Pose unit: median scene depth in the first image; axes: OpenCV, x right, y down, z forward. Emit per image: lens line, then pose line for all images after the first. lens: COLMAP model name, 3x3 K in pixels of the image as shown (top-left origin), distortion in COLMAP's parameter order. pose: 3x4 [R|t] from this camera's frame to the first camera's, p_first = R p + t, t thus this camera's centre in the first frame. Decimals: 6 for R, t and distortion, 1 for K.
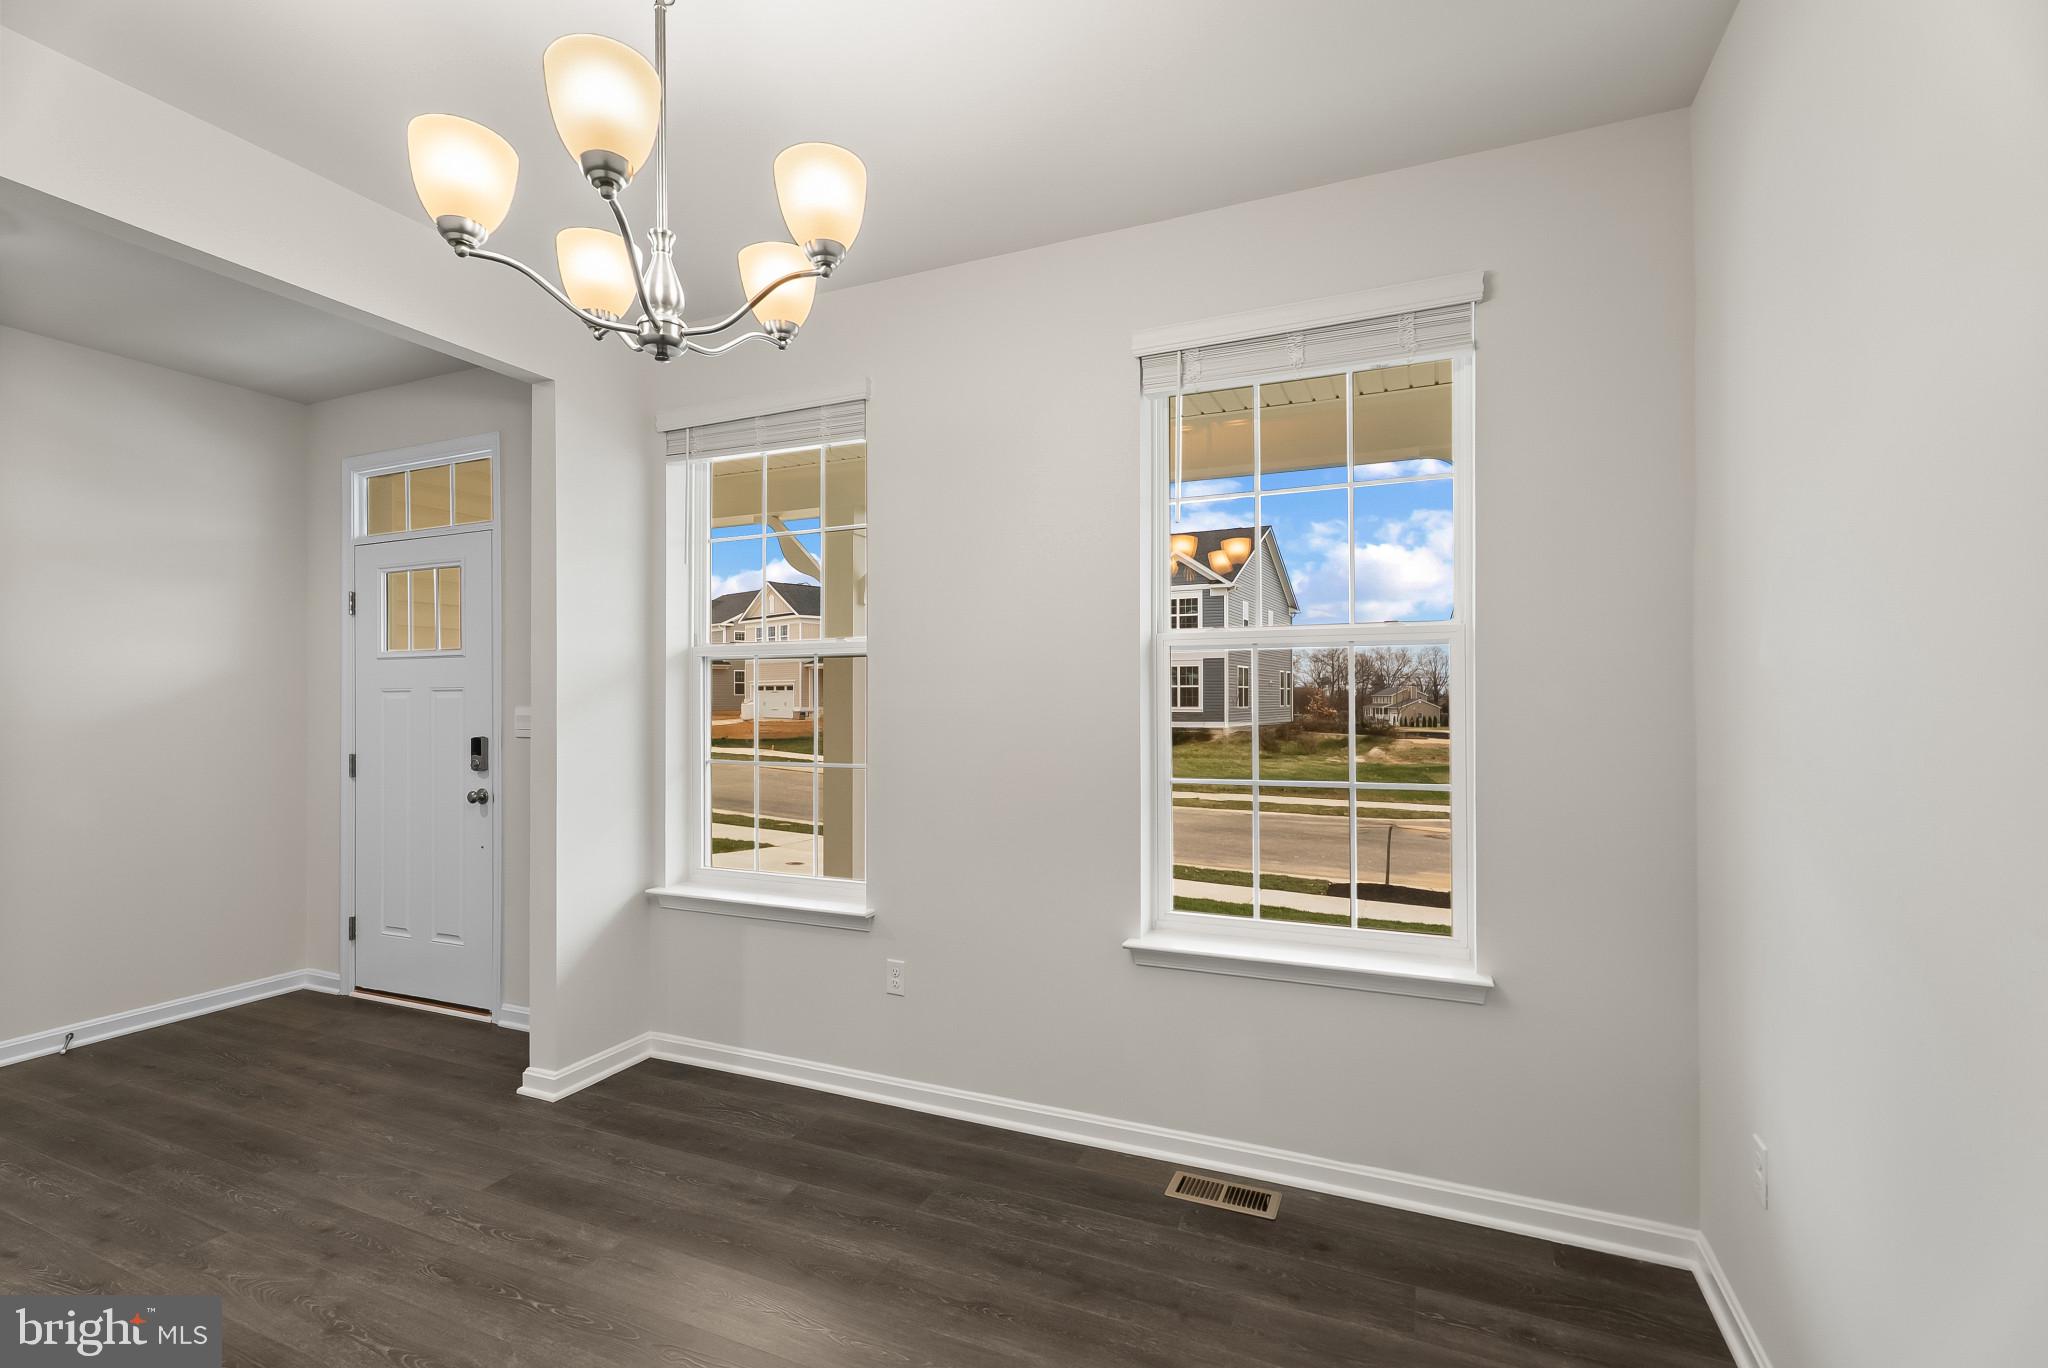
lens RADIAL K [[912.5, 0, 1024.0], [0, 912.5, 684.0], [0, 0, 1]] dist [-0.002234, -0.000013]
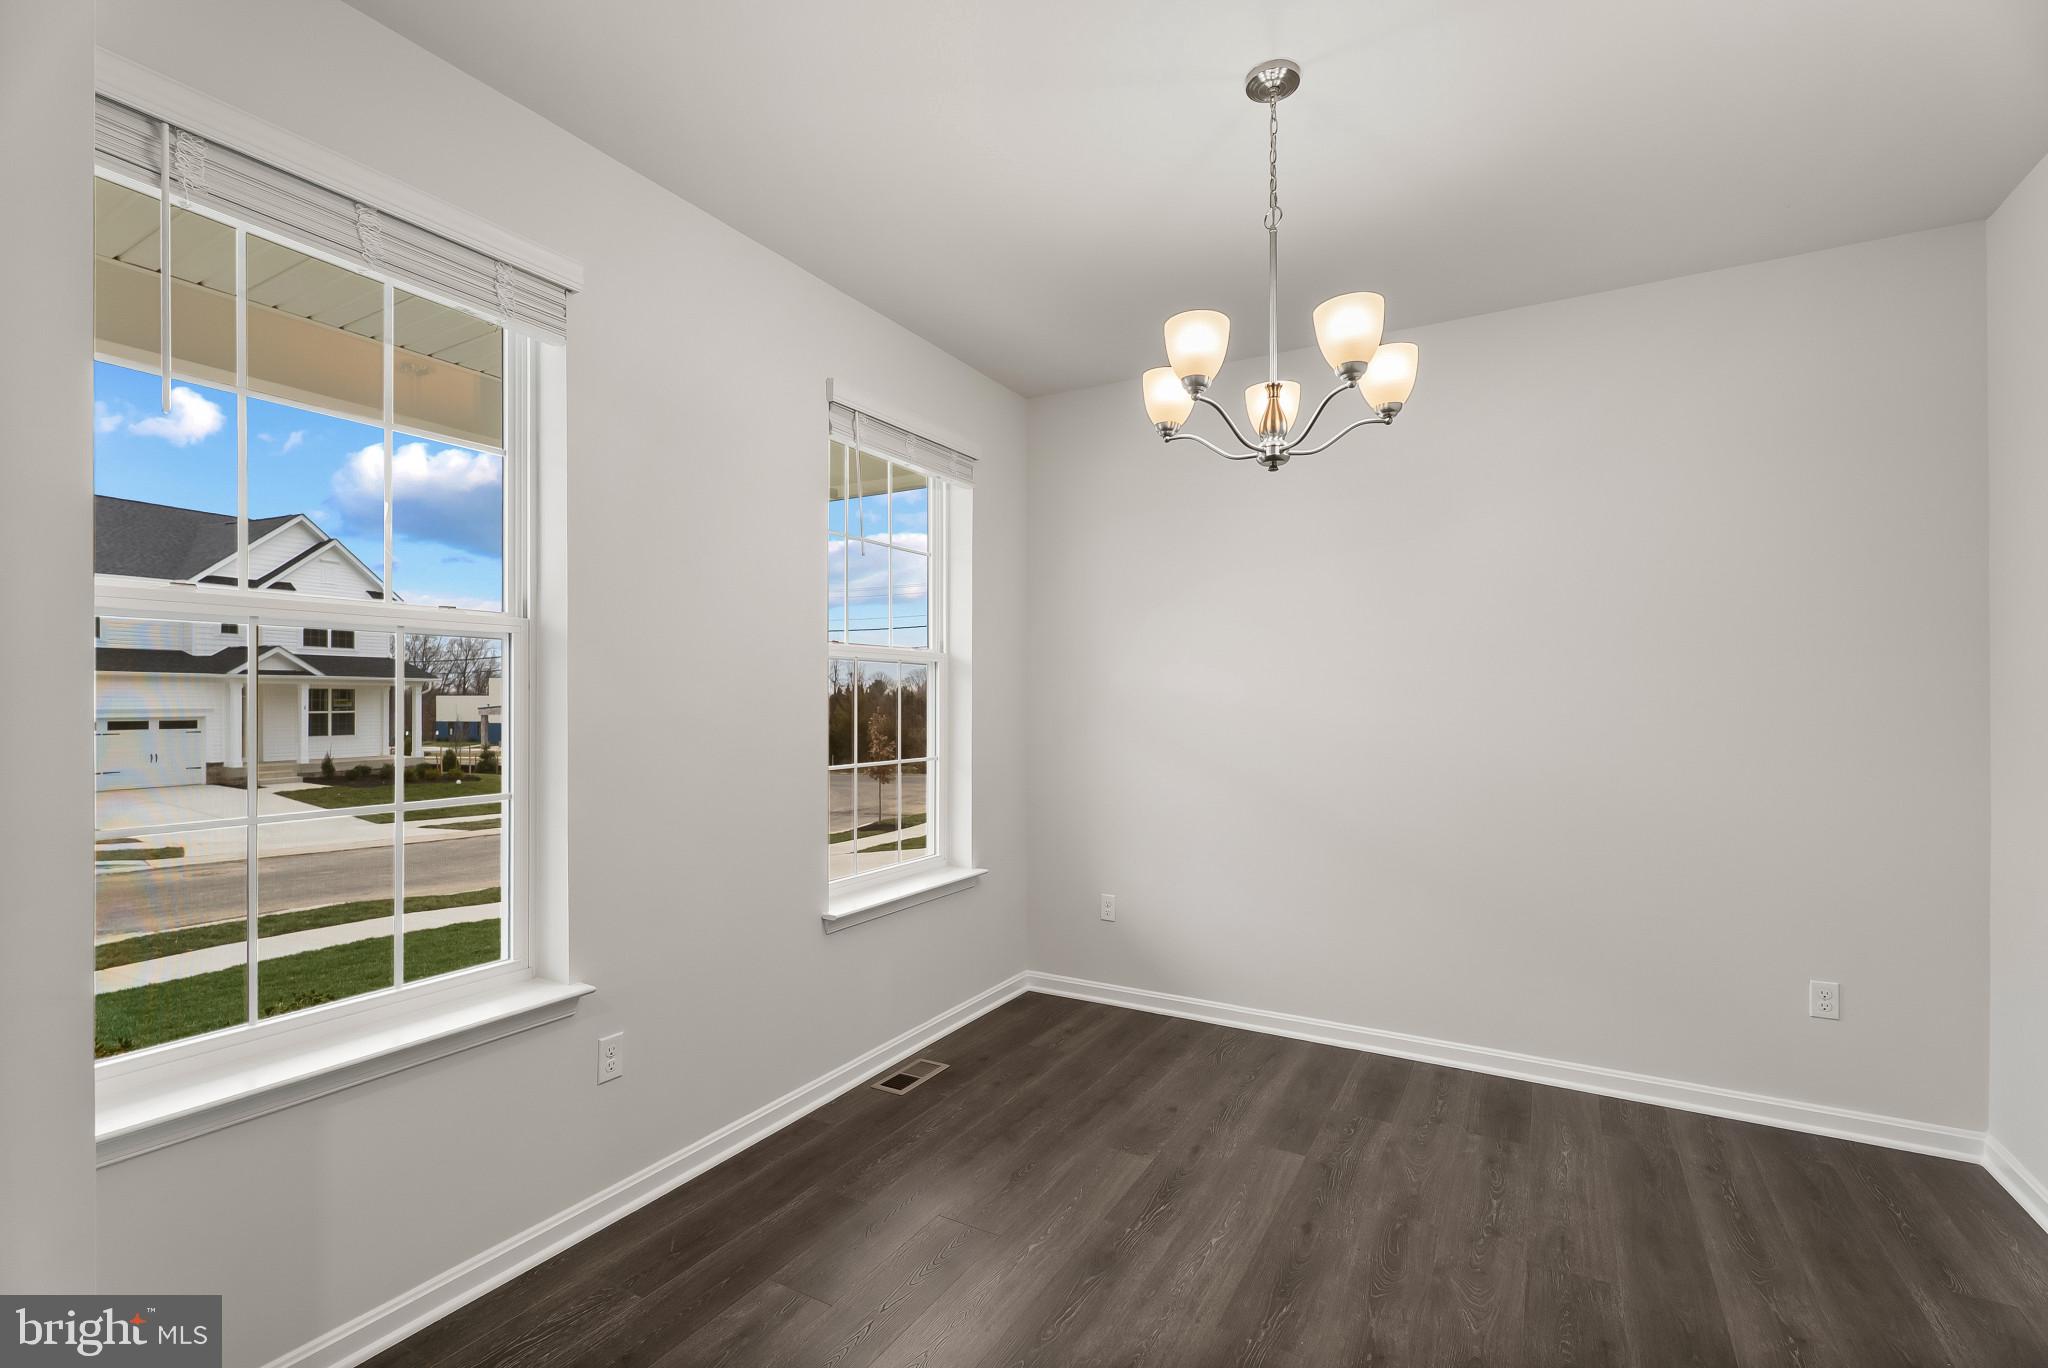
lens RADIAL K [[912.5, 0, 1024.0], [0, 912.5, 684.0], [0, 0, 1]] dist [-0.002234, -0.000013]
pose [[0.108291, 0.017331, 0.993968, -1.045171], [-0.020619, 0.999672, -0.015184, 0.008117], [-0.993905, -0.018850, 0.108612, 0.676693]]
